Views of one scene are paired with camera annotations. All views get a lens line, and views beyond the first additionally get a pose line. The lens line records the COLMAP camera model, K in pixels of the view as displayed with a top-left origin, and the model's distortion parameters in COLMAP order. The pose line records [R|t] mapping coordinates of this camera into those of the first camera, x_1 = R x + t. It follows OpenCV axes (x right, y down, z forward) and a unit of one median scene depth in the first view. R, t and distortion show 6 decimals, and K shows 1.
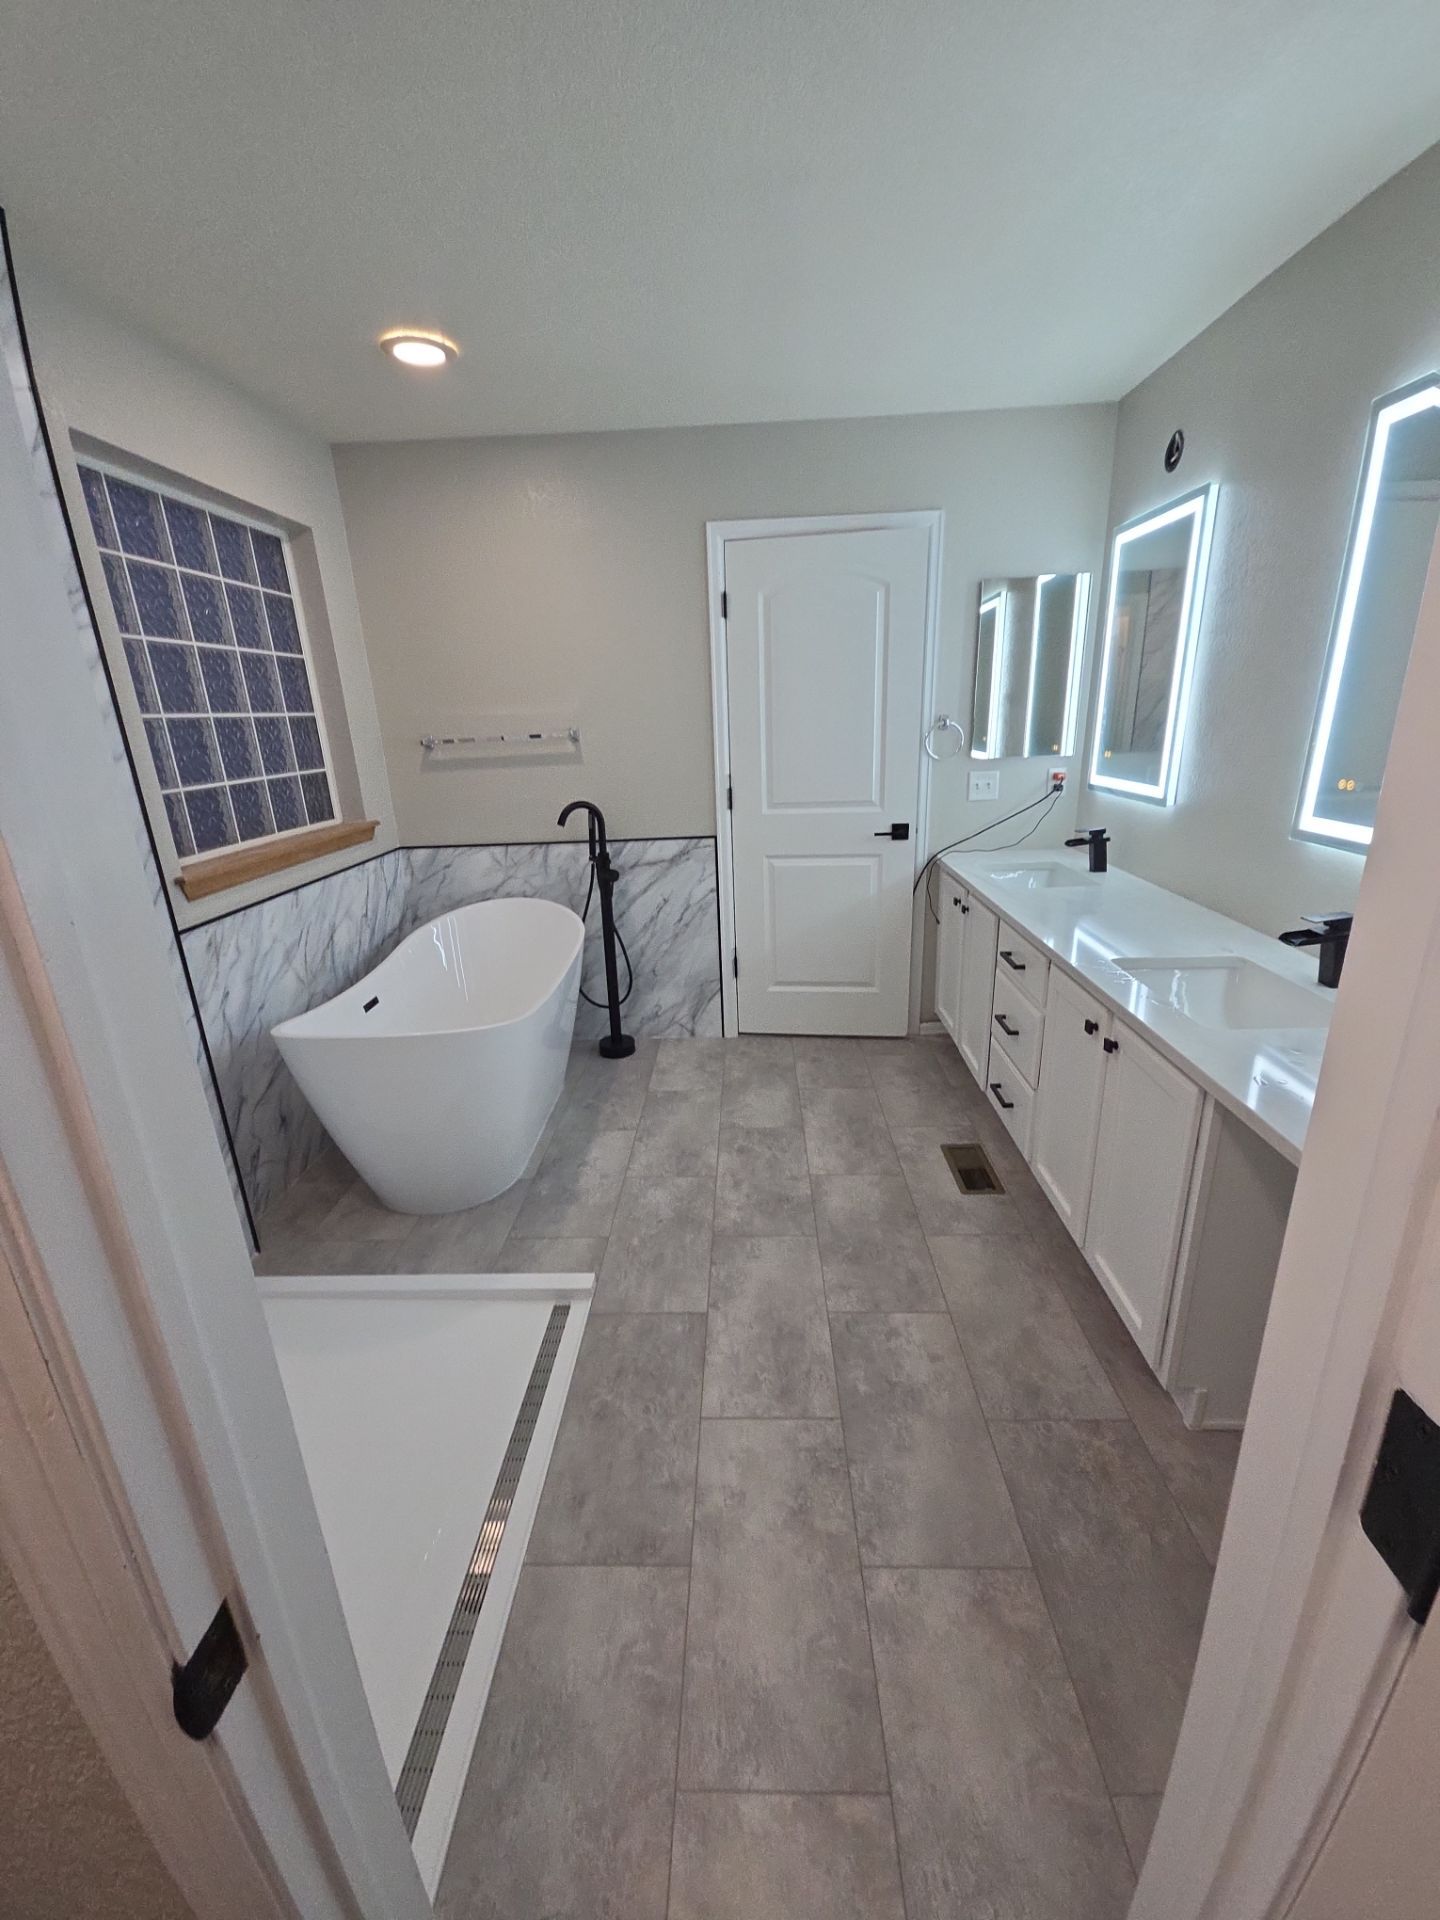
lens RADIAL K [[792.2, 0, 720.7], [0, 792.2, 971.0], [0, 0, 1]] dist [0.006455, -0.001705]
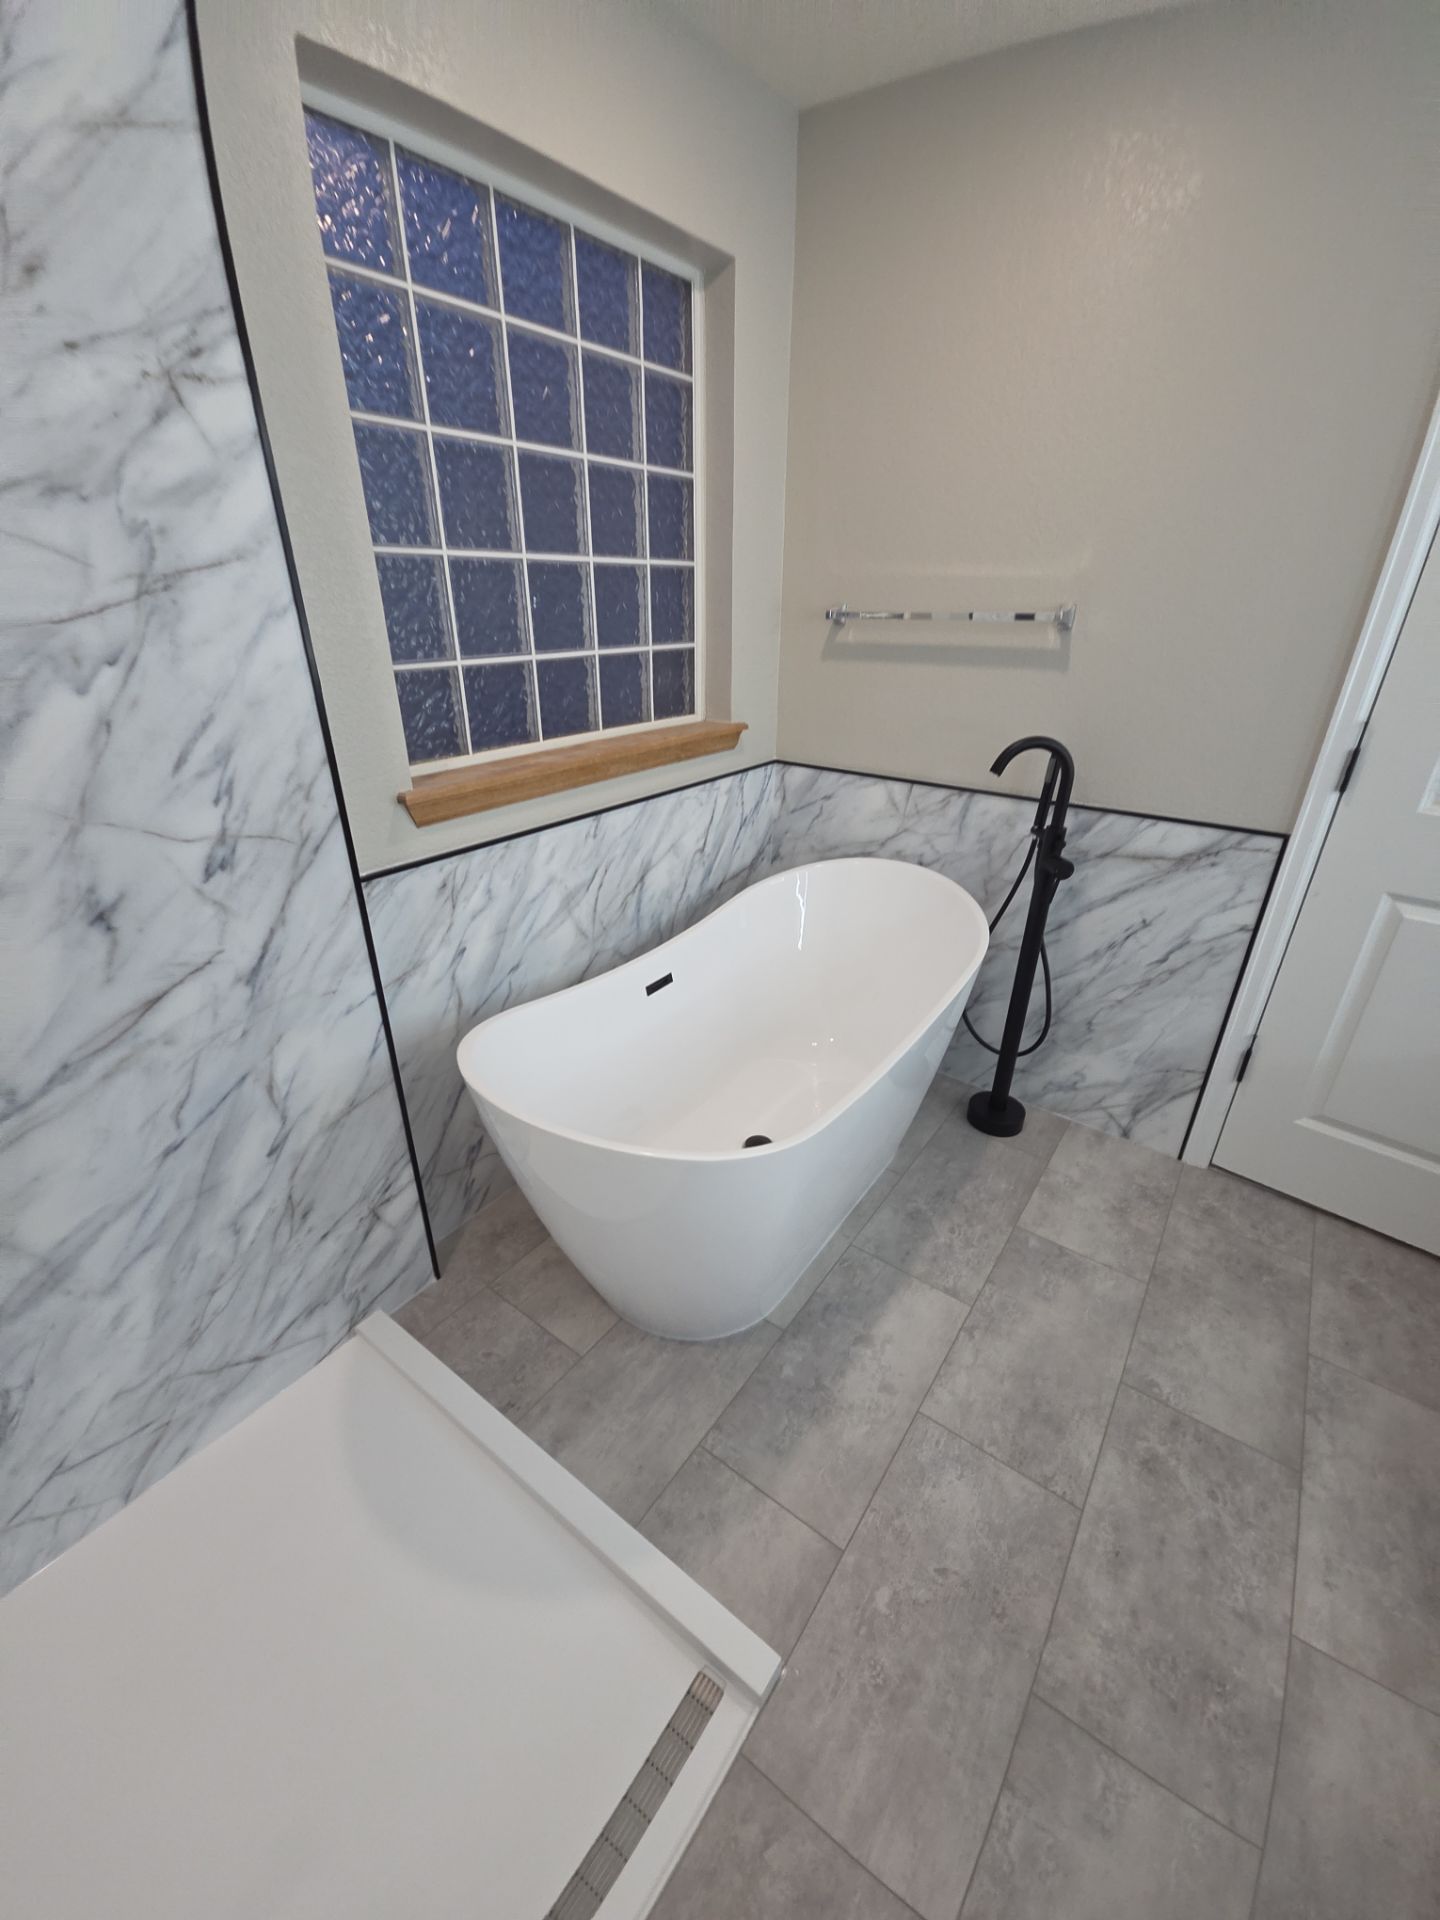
lens RADIAL K [[792.2, 0, 718.9], [0, 792.2, 966.7], [0, 0, 1]] dist [0.006455, -0.001705]
pose [[0.830586, 0.282608, -0.479853, -0.048458], [-0.213645, 0.957439, 0.194078, -0.123593], [0.514278, -0.058680, 0.855614, 0.393603]]
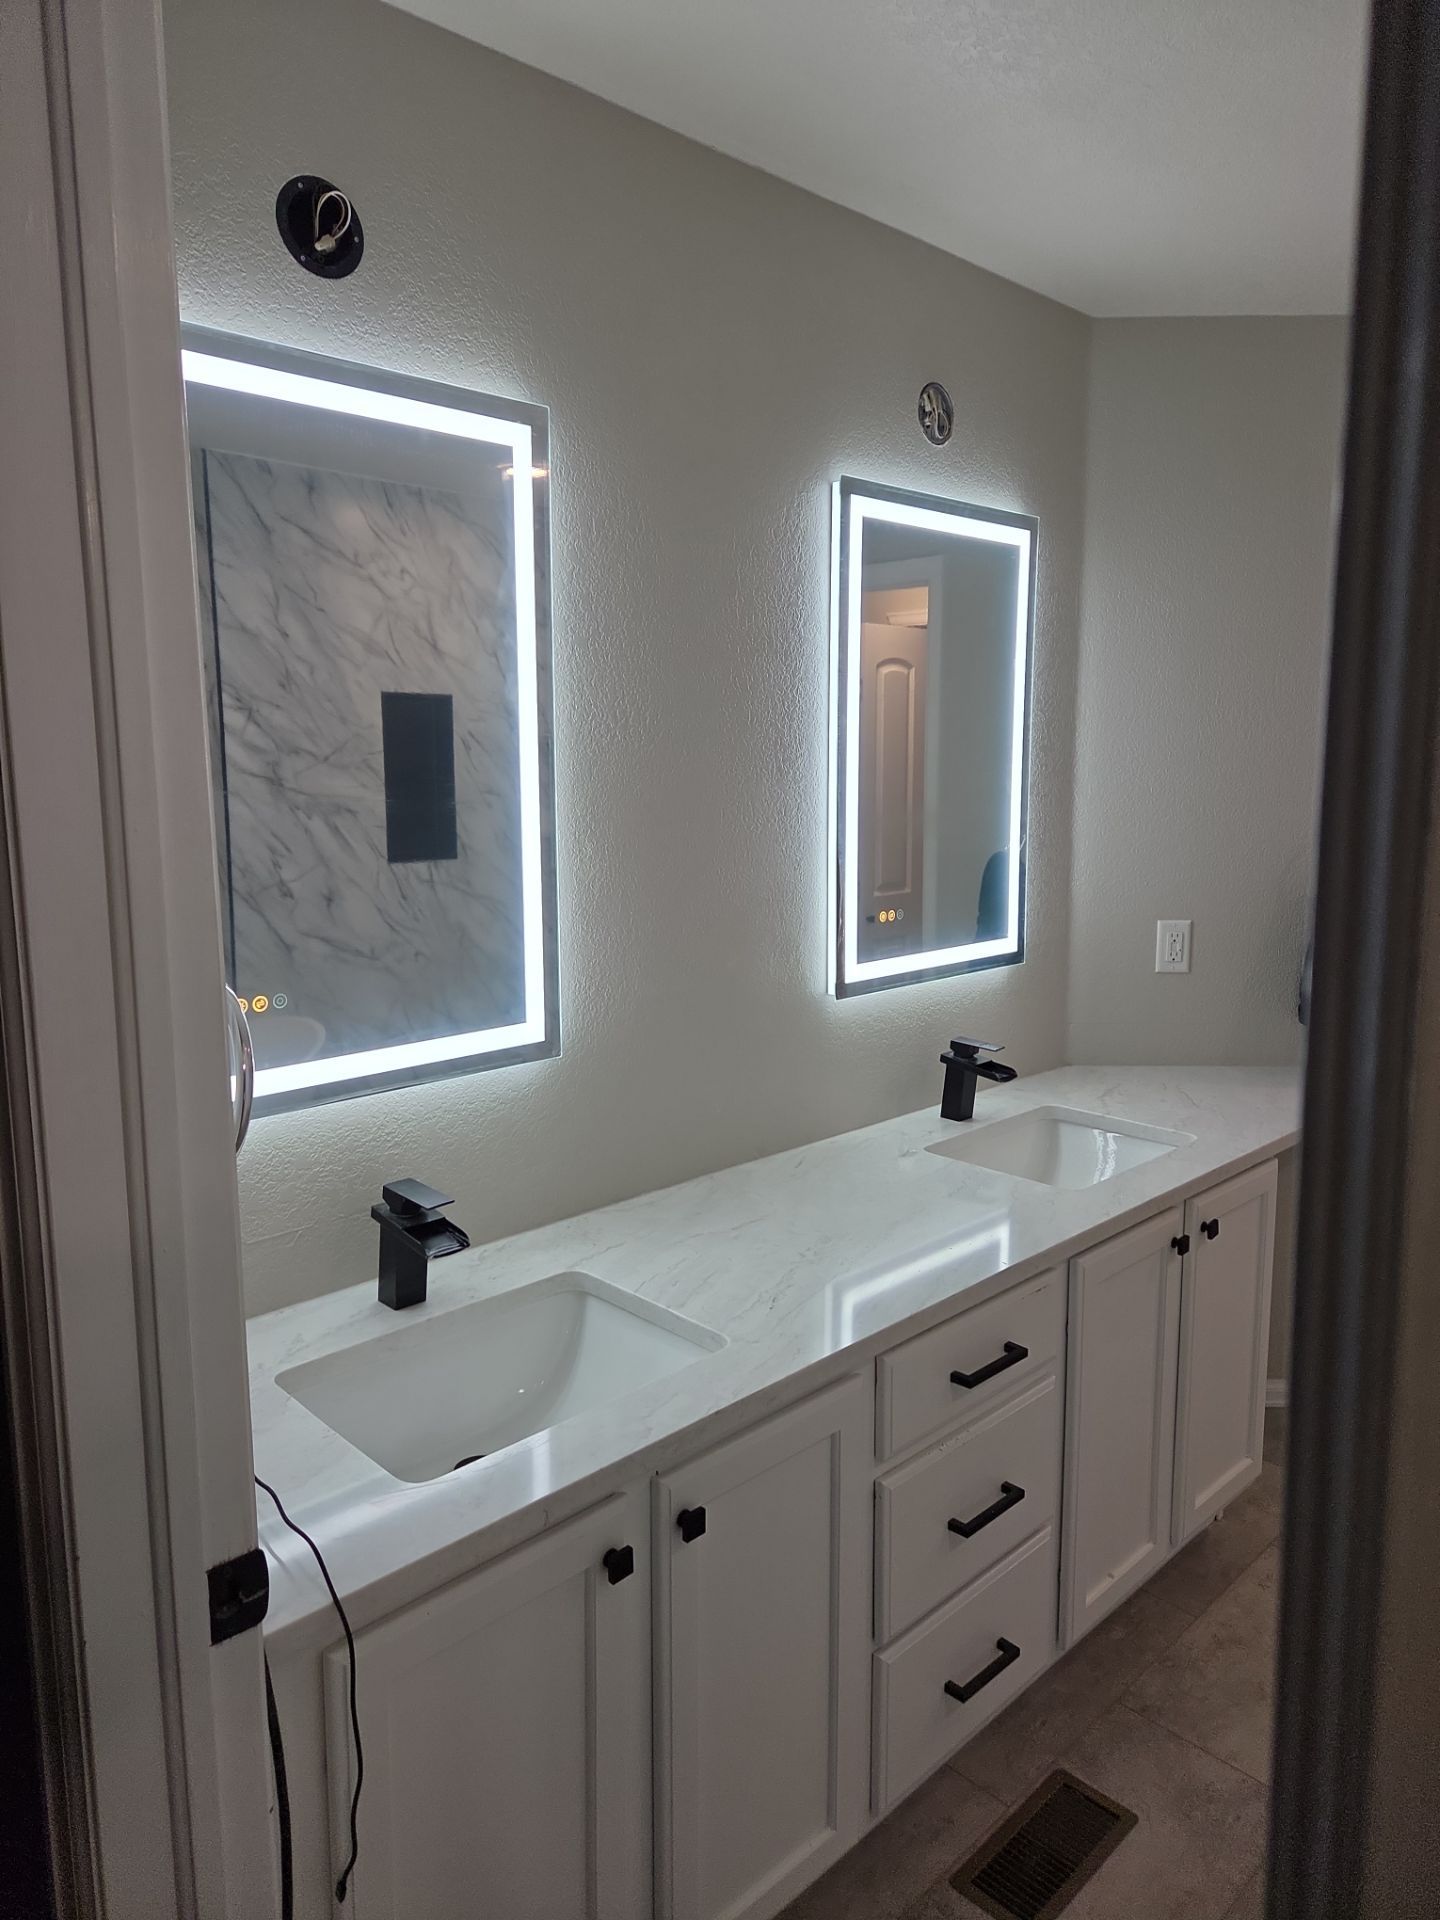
lens RADIAL K [[1278.3, 0, 705.8], [0, 1278.3, 954.5], [0, 0, 1]] dist [0.030400, -0.020960]
pose [[-0.713952, -0.048533, 0.698510, -0.016925], [0.259160, 0.908431, 0.328008, -0.415325], [-0.650467, 0.415209, -0.635998, 1.202293]]
